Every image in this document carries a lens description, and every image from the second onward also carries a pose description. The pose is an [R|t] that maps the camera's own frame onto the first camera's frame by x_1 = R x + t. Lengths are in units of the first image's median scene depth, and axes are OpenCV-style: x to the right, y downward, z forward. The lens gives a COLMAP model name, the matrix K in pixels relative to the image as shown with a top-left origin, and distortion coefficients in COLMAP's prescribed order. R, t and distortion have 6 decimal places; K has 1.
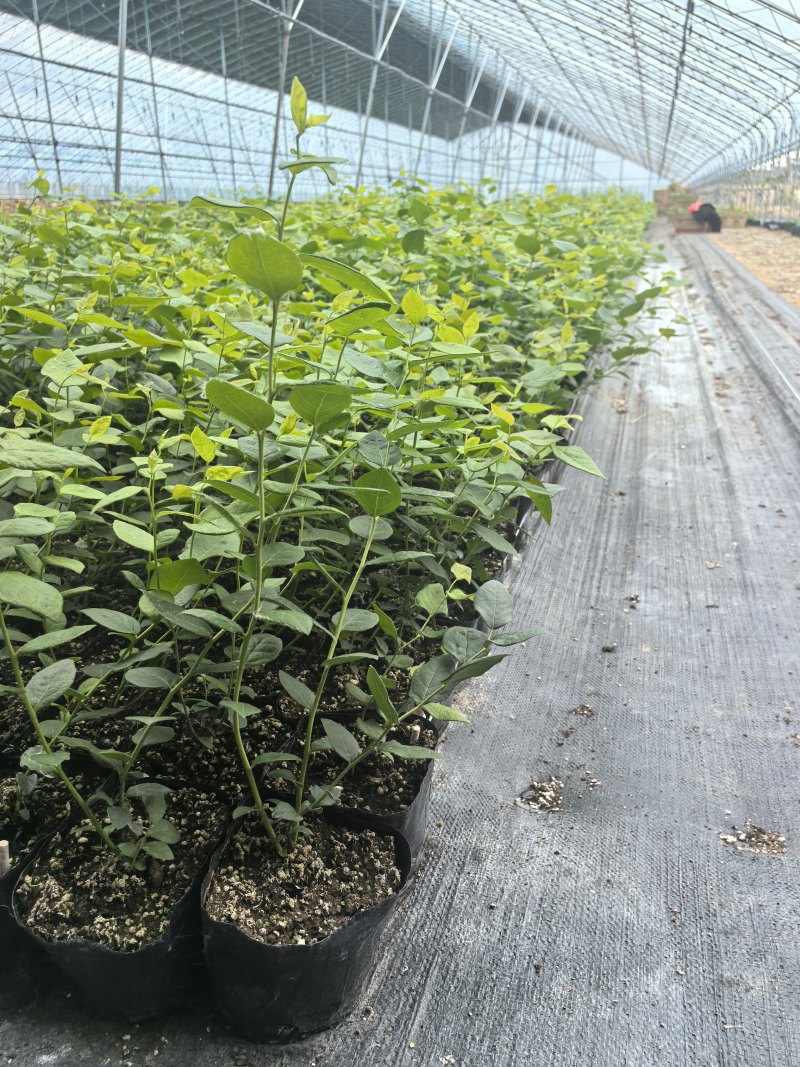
lens RADIAL K [[858.9, 0, 400.0], [0, 858.9, 533.5], [0, 0, 1]] dist [0.050195, -0.078206]
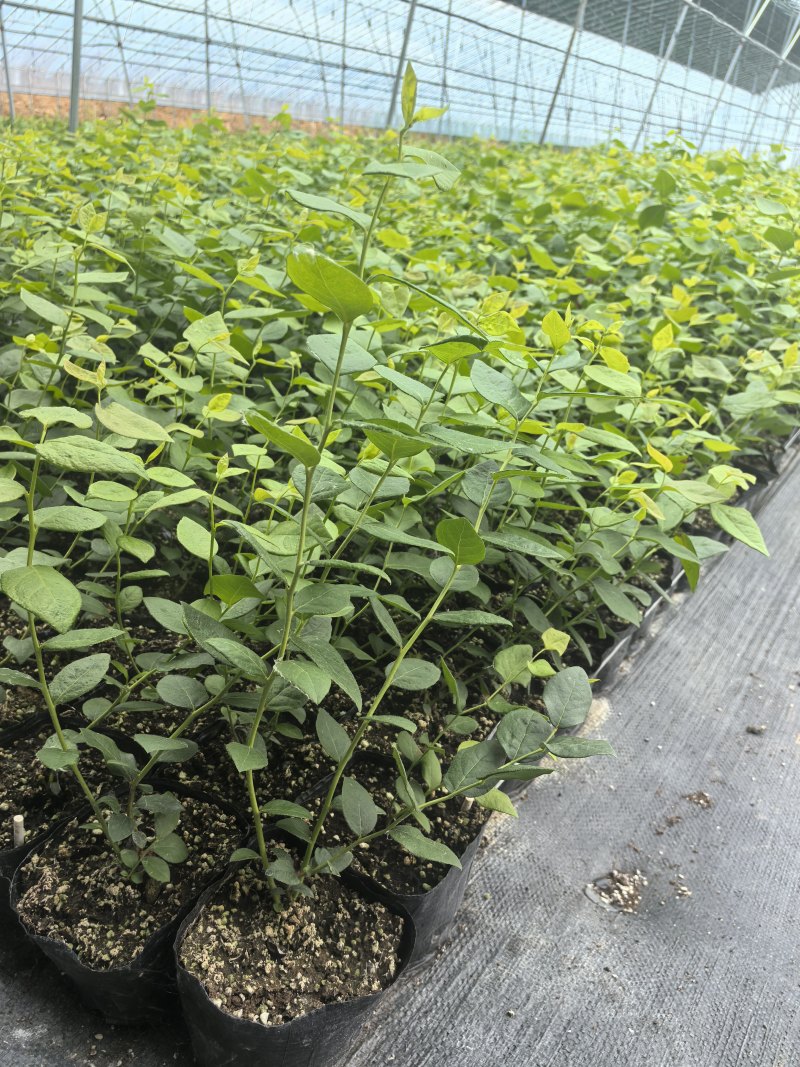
lens RADIAL K [[858.9, 0, 400.0], [0, 858.9, 533.5], [0, 0, 1]] dist [0.050195, -0.078206]
pose [[0.951239, 0.198517, -0.236082, 0.113010], [-0.183726, 0.979441, 0.083310, -0.110258], [0.247767, -0.035874, 0.968155, 0.125401]]
